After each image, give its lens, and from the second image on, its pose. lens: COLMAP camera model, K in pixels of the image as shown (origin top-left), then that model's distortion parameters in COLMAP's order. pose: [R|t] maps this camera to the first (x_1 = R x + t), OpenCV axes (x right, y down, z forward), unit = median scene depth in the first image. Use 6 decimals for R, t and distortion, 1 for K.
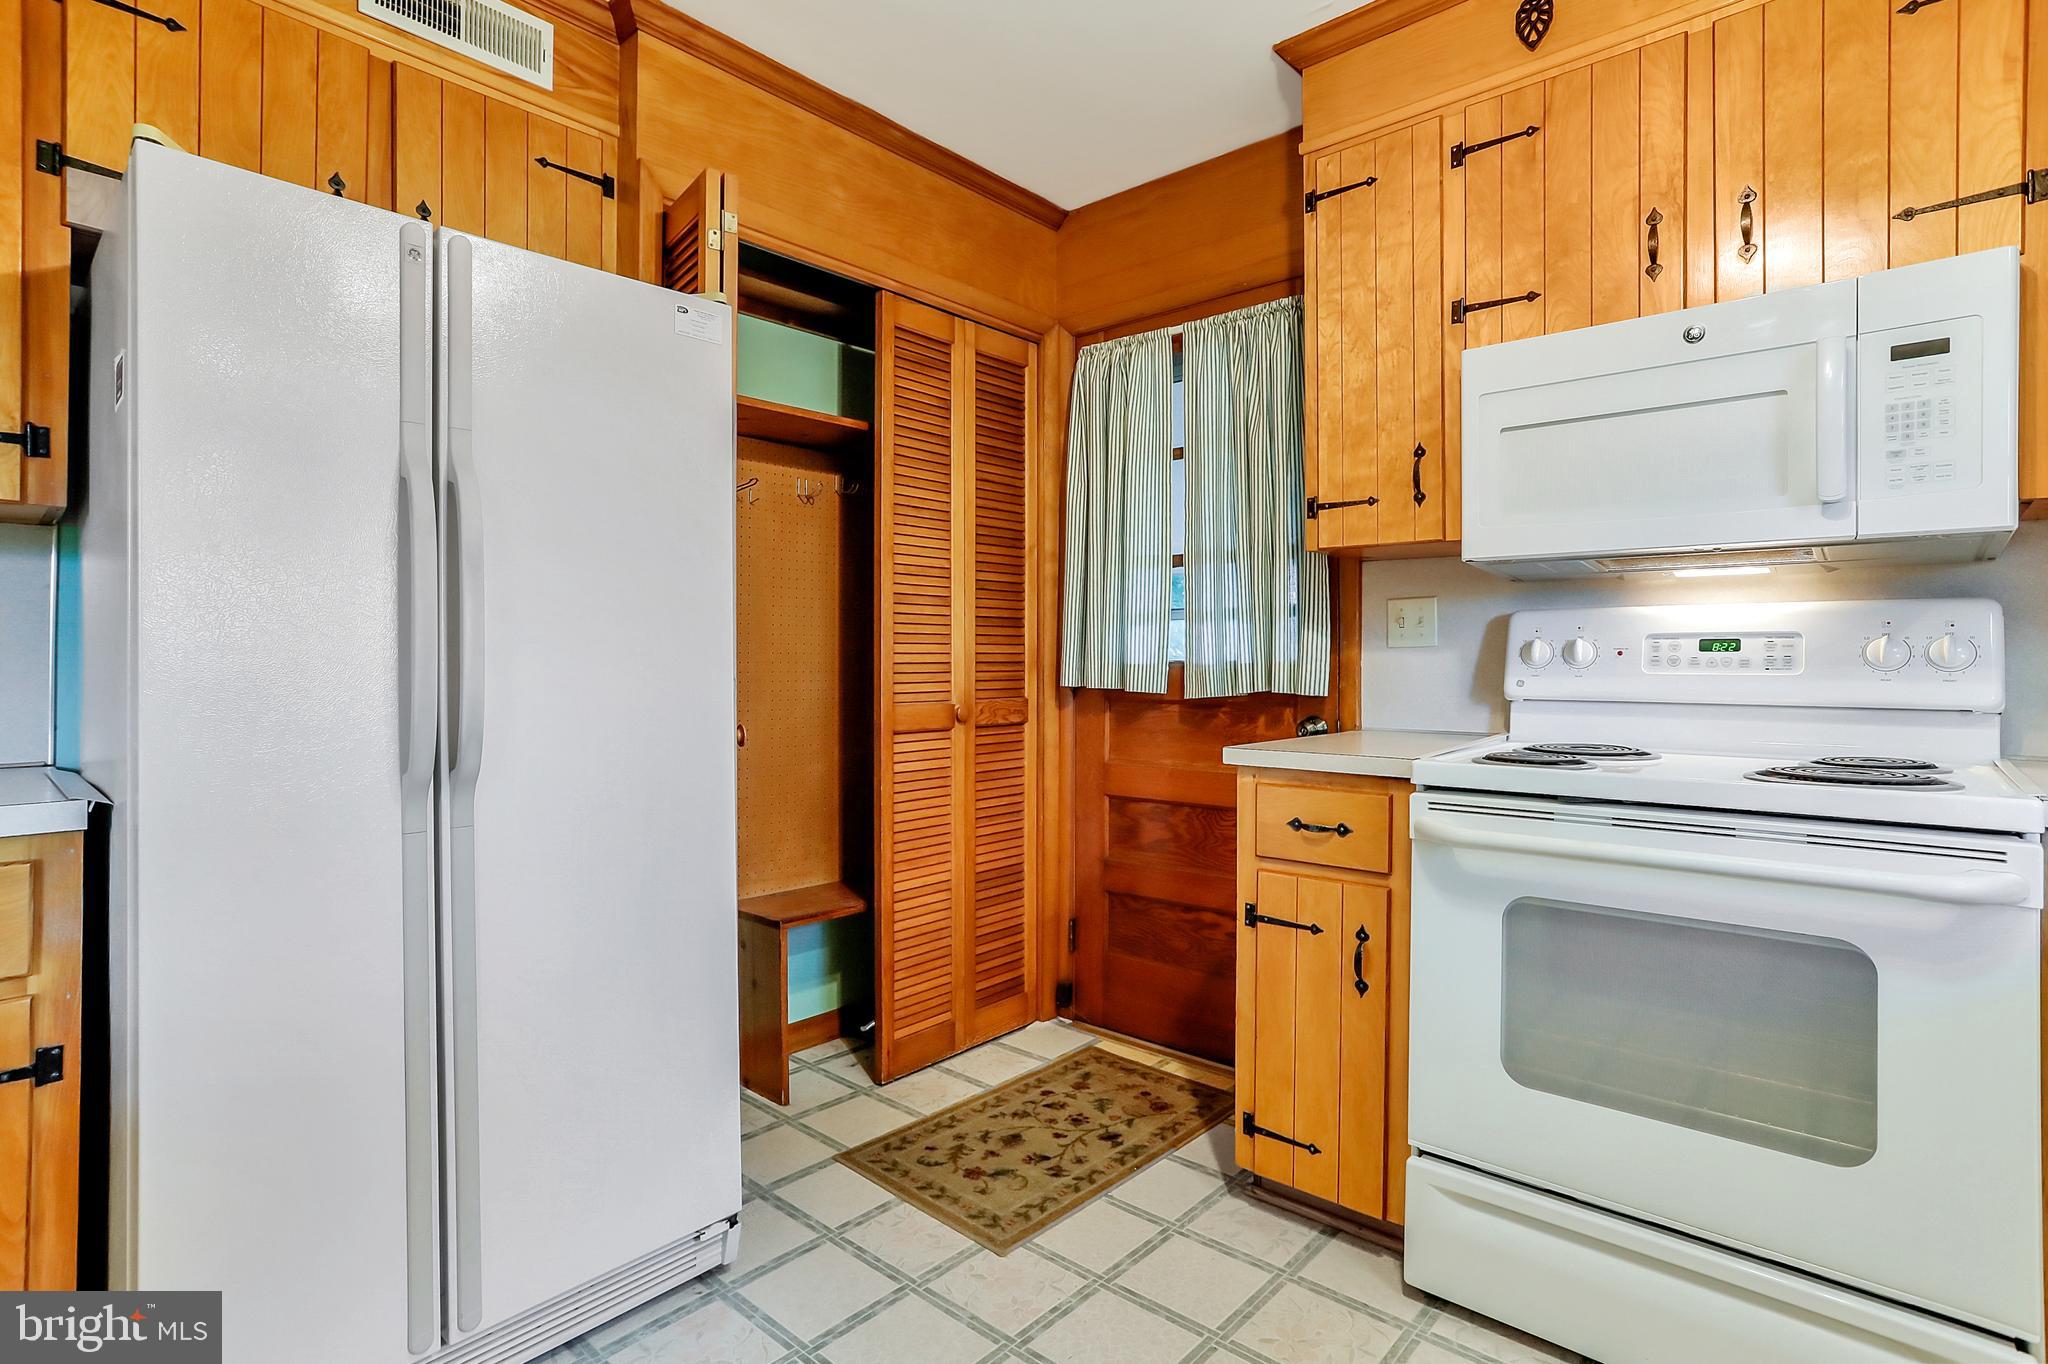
lens RADIAL K [[1013.3, 0, 997.5], [0, 1013.3, 658.4], [0, 0, 1]] dist [-0.045658, 0.019174]
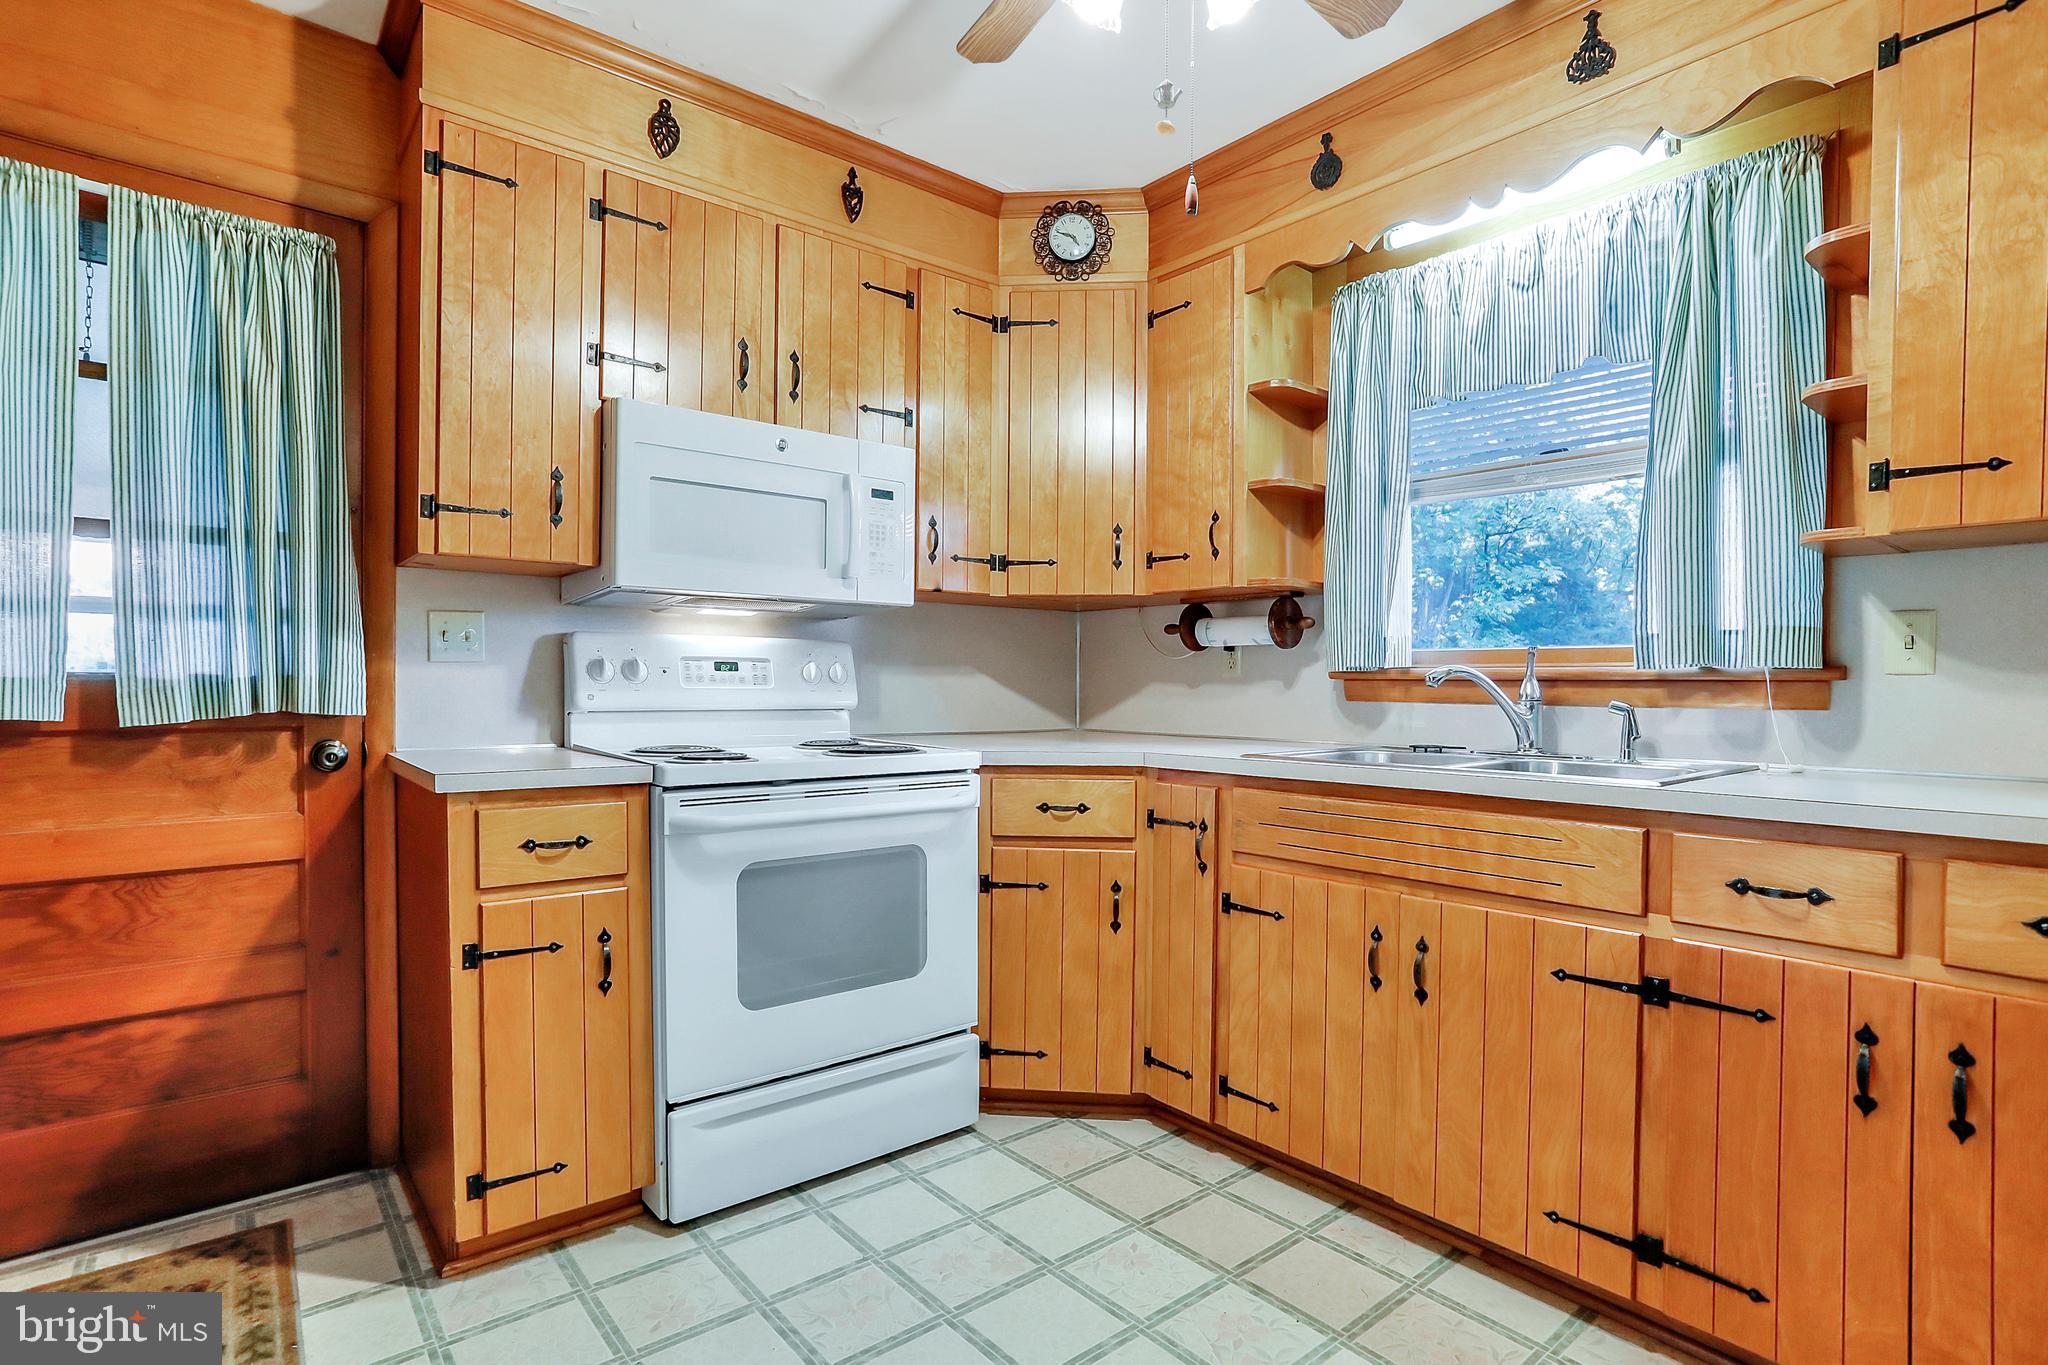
lens RADIAL K [[1013.3, 0, 1048.0], [0, 1013.3, 698.1], [0, 0, 1]] dist [-0.045658, 0.019174]
pose [[0.124740, -0.014976, 0.992076, -0.573816], [-0.010005, 0.999816, 0.016351, 0.003027], [-0.992139, -0.011965, 0.124567, 0.383010]]
